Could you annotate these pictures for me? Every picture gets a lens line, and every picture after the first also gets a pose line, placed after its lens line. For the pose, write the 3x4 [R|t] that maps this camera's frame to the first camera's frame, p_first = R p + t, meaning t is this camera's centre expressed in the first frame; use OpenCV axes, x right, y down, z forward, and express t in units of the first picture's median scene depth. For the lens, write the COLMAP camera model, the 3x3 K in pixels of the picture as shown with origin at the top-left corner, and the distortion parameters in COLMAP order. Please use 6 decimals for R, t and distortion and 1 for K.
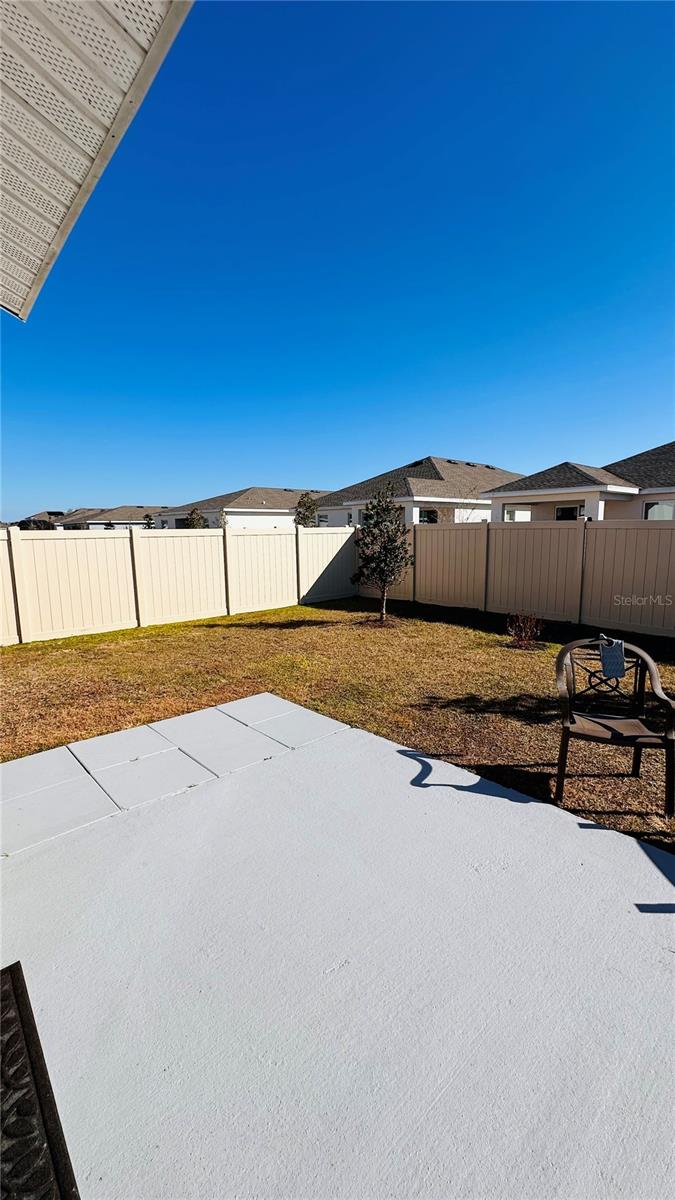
lens RADIAL K [[478.9, 0, 338.7], [0, 478.9, 600.0], [0, 0, 1]] dist [-0.006039, 0.000558]
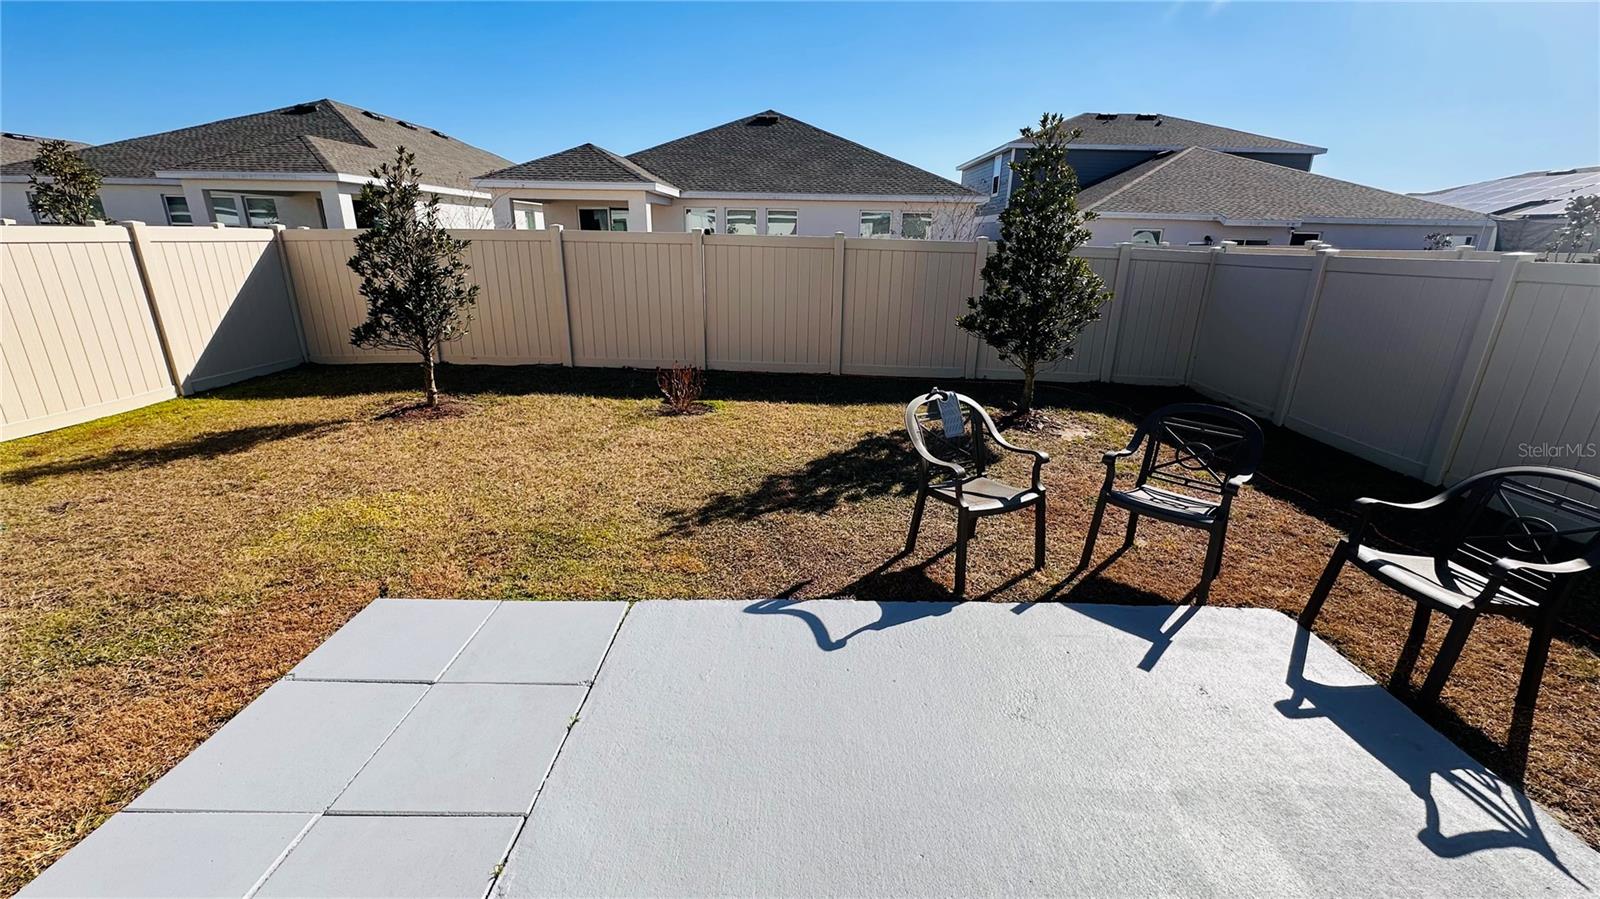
lens RADIAL K [[638.5, 0, 800.0], [0, 638.5, 449.5], [0, 0, 1]] dist [-0.006039, 0.000558]
pose [[0.677454, -0.207023, 0.705831, -0.198210], [0.080008, 0.974622, 0.209070, -0.035710], [-0.731201, -0.085163, 0.676825, 0.195904]]
